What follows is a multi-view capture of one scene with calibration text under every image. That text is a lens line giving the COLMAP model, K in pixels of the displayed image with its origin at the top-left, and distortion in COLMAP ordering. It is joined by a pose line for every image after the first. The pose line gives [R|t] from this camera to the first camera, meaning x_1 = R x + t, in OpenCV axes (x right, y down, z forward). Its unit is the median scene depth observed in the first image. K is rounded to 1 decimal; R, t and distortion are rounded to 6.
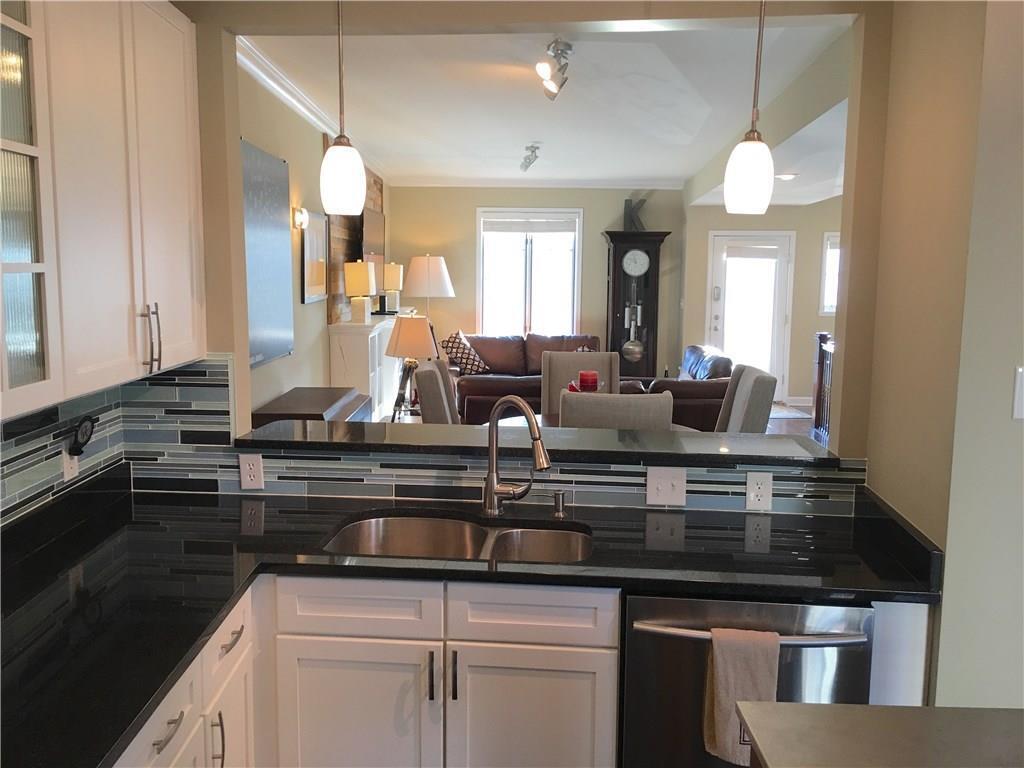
lens RADIAL K [[862.7, 0, 512.0], [0, 862.7, 384.0], [0, 0, 1]] dist [0.064702, -0.086462]
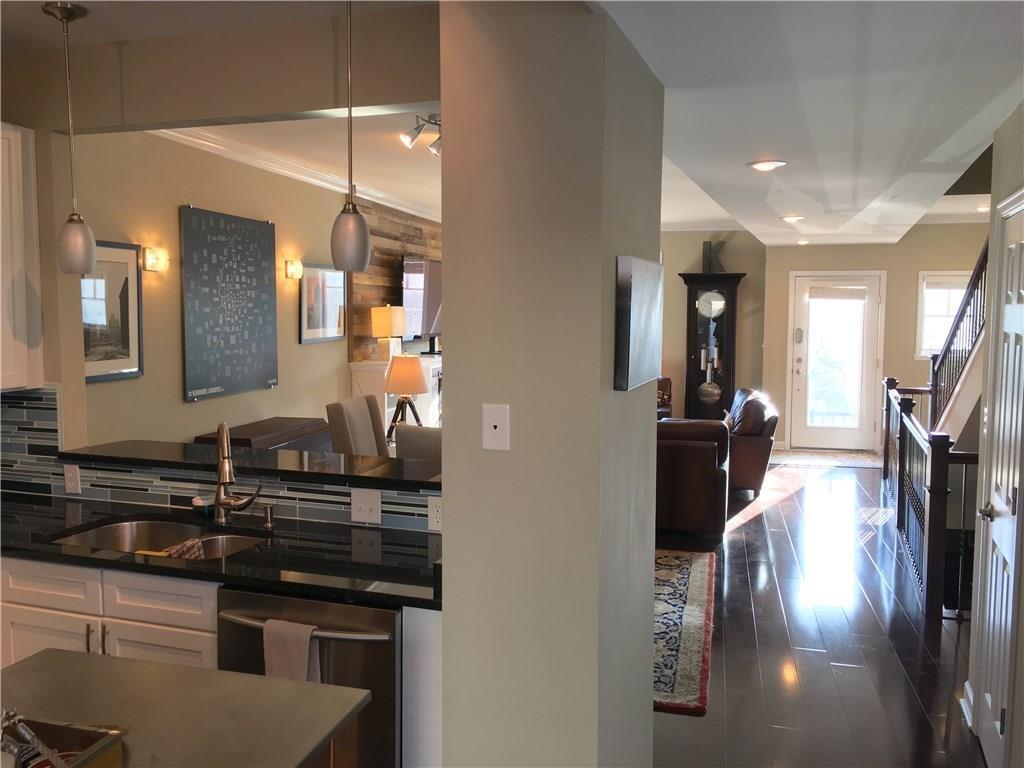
lens RADIAL K [[862.7, 0, 512.0], [0, 862.7, 384.0], [0, 0, 1]] dist [0.064702, -0.086462]
pose [[0.970075, 0.016451, -0.242249, 0.608196], [-0.027680, 0.998691, -0.043020, 0.001749], [0.241224, 0.048438, 0.969260, -0.062267]]
